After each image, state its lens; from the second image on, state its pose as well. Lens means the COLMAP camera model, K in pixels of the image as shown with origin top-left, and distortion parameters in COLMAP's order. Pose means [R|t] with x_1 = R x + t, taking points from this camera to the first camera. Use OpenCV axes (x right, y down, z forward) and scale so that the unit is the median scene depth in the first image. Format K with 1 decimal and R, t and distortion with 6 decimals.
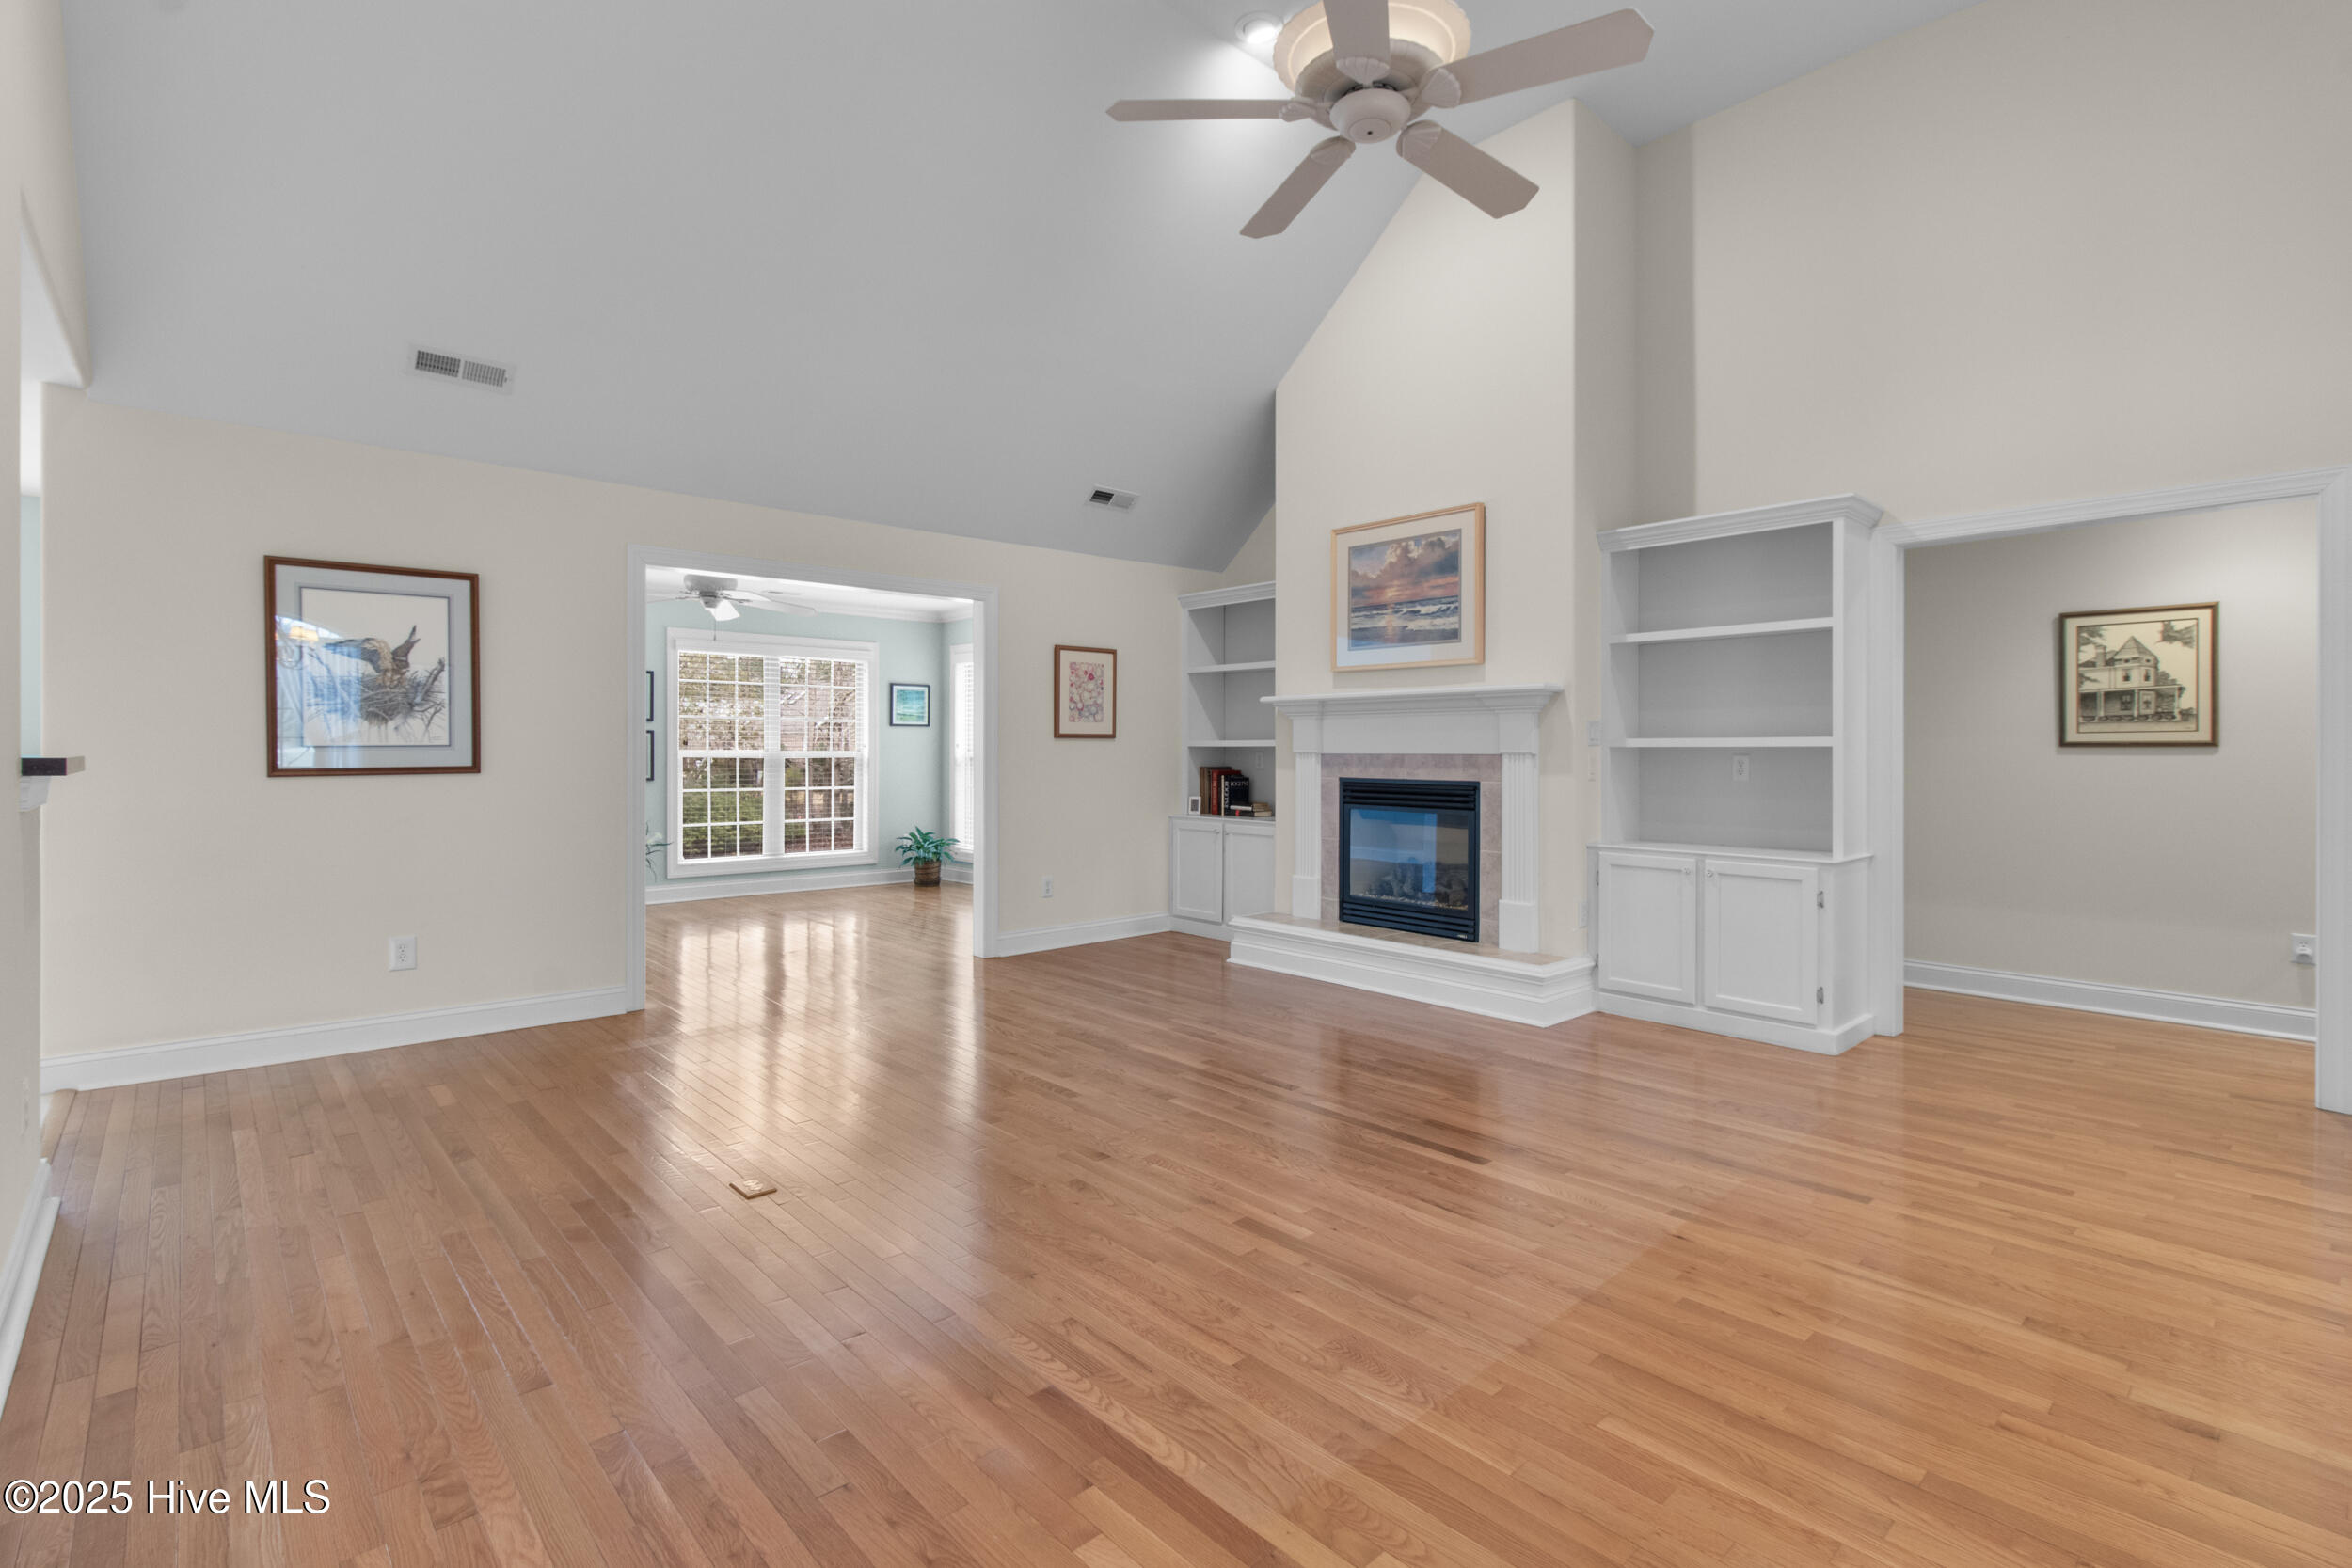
lens RADIAL K [[1087.9, 0, 1178.0], [0, 1087.9, 756.7], [0, 0, 1]] dist [-0.000100, -0.000468]
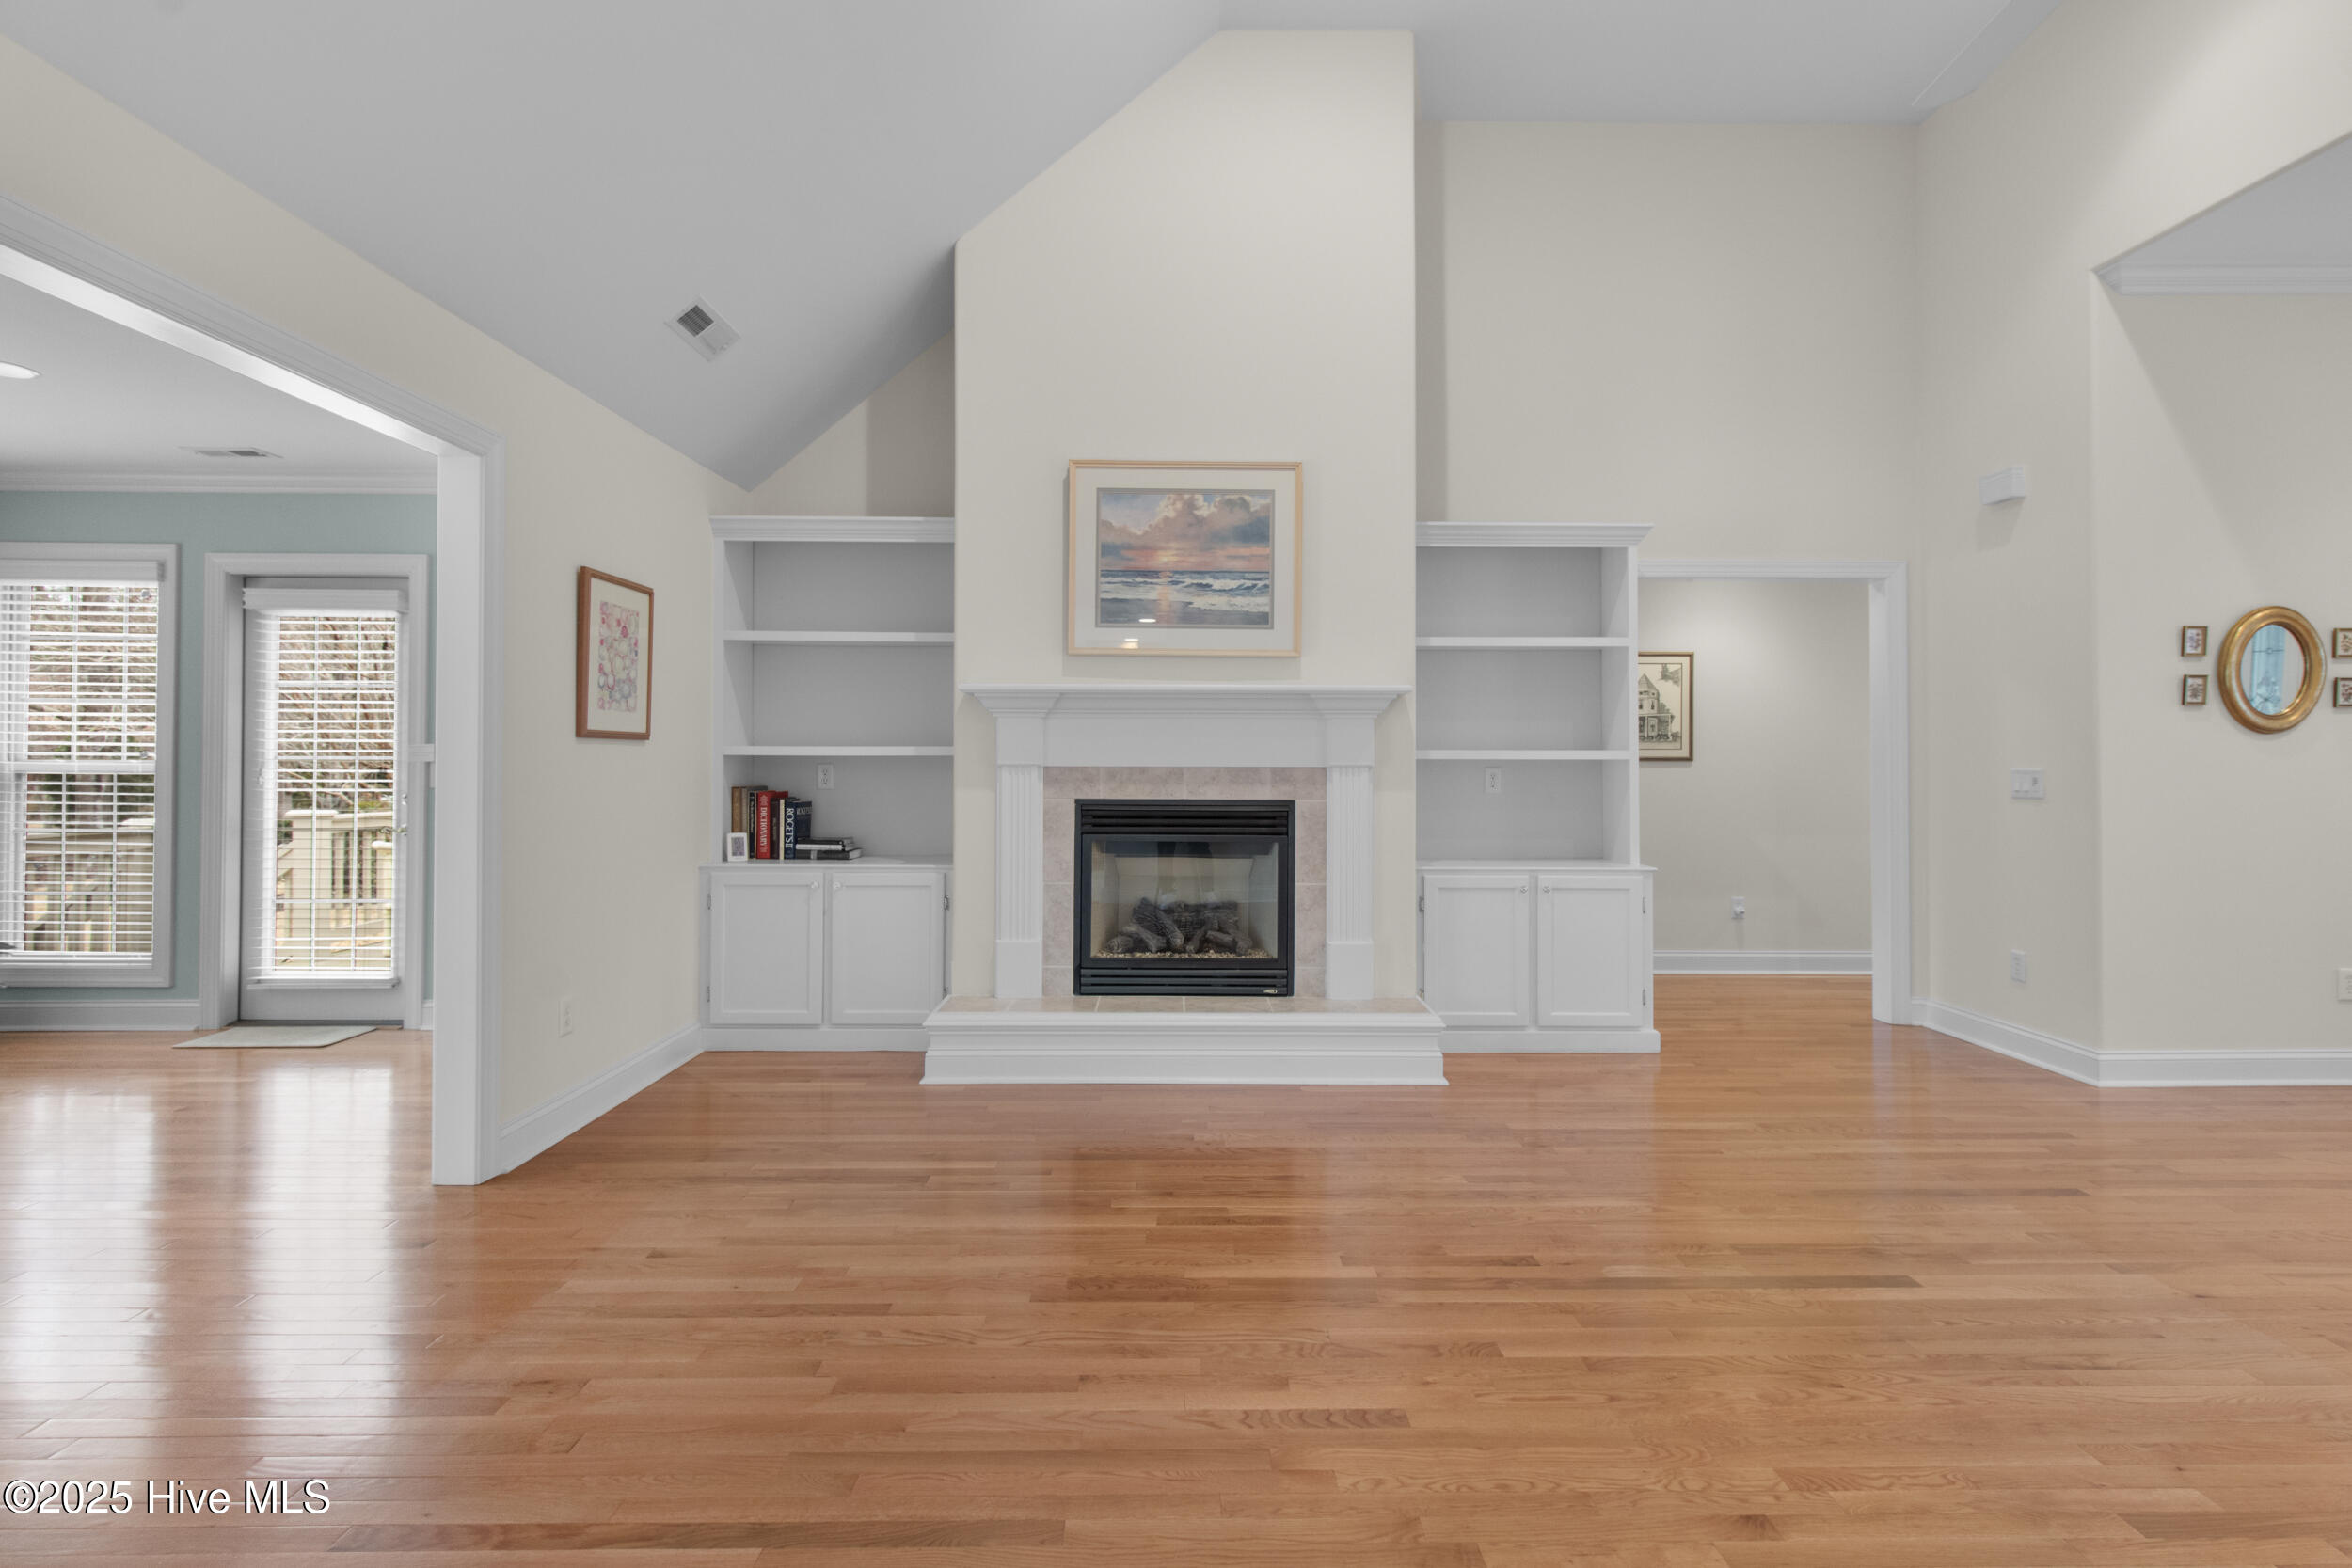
lens RADIAL K [[1087.9, 0, 1178.0], [0, 1087.9, 756.7], [0, 0, 1]] dist [-0.000100, -0.000468]
pose [[0.665053, 0.007058, 0.746762, -0.383005], [0.002165, 0.999933, -0.011378, -0.000804], [-0.746793, 0.009184, 0.664994, 0.498575]]
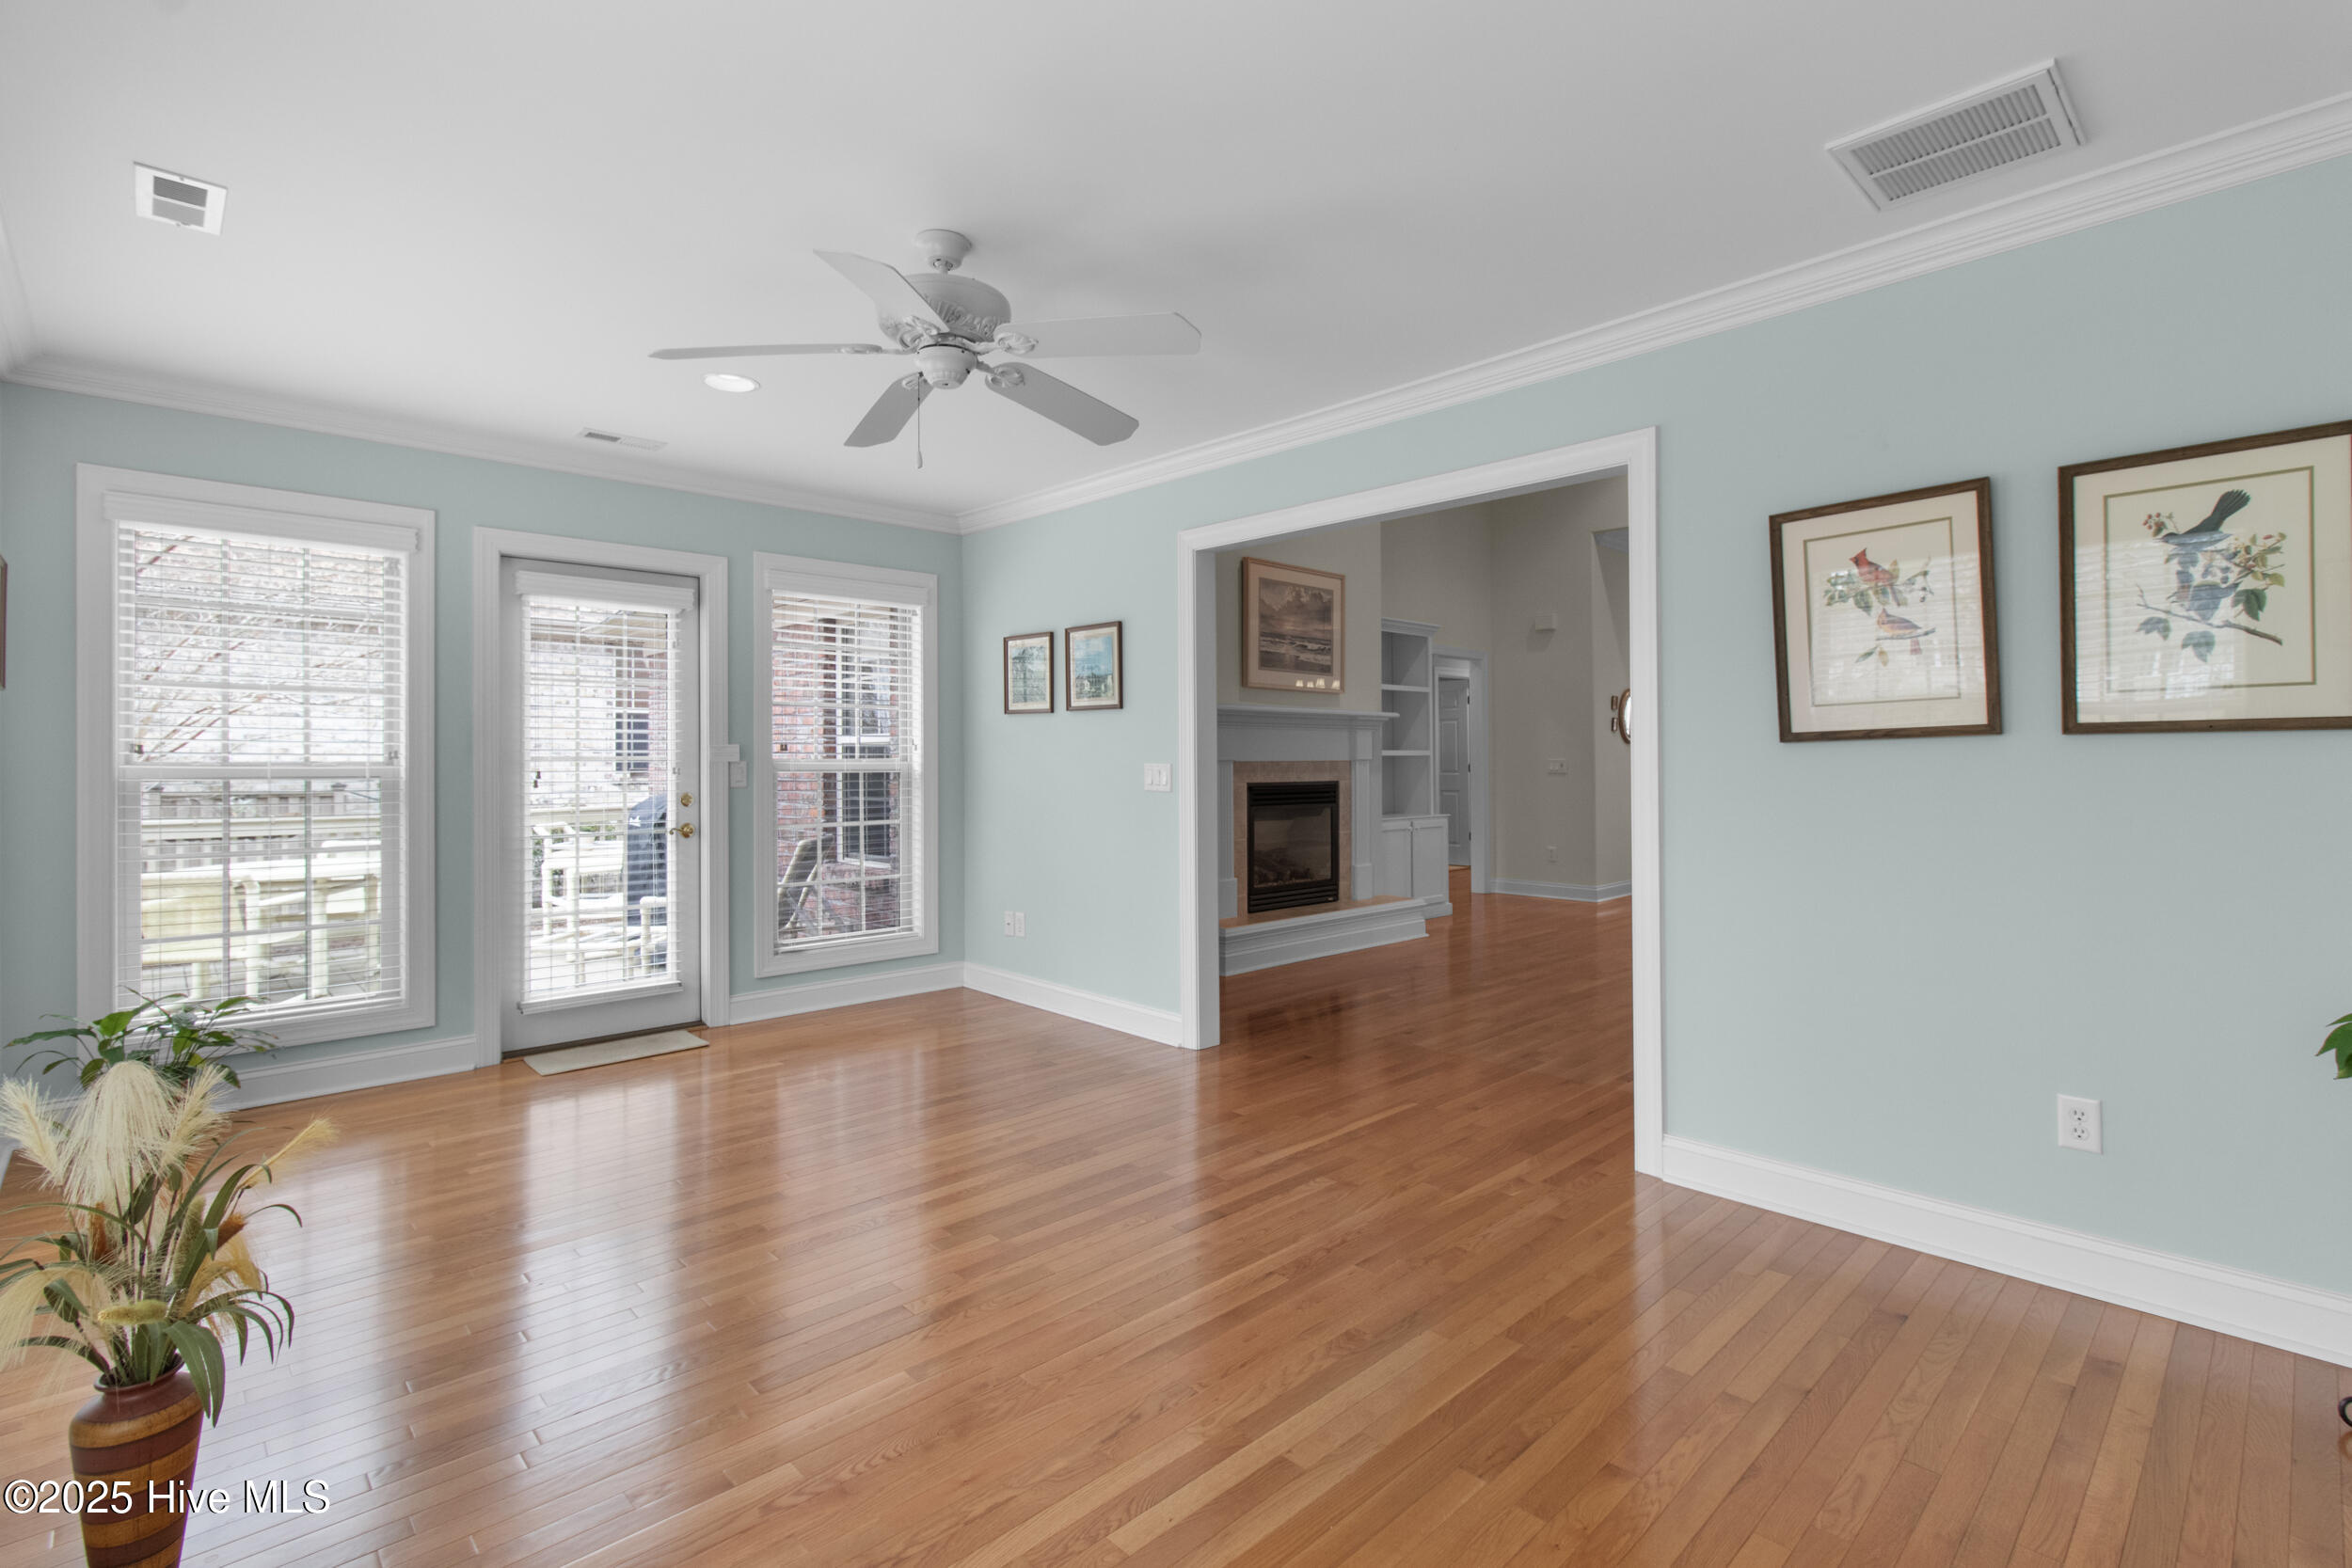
lens RADIAL K [[1082.2, 0, 1132.9], [0, 1082.2, 757.4], [0, 0, 1]] dist [-0.019032, -0.000184]
pose [[-0.001387, 0.003984, 0.999991, -1.023399], [0.012115, 0.999919, -0.003966, -0.004091], [-0.999926, 0.012110, -0.001435, 1.210291]]
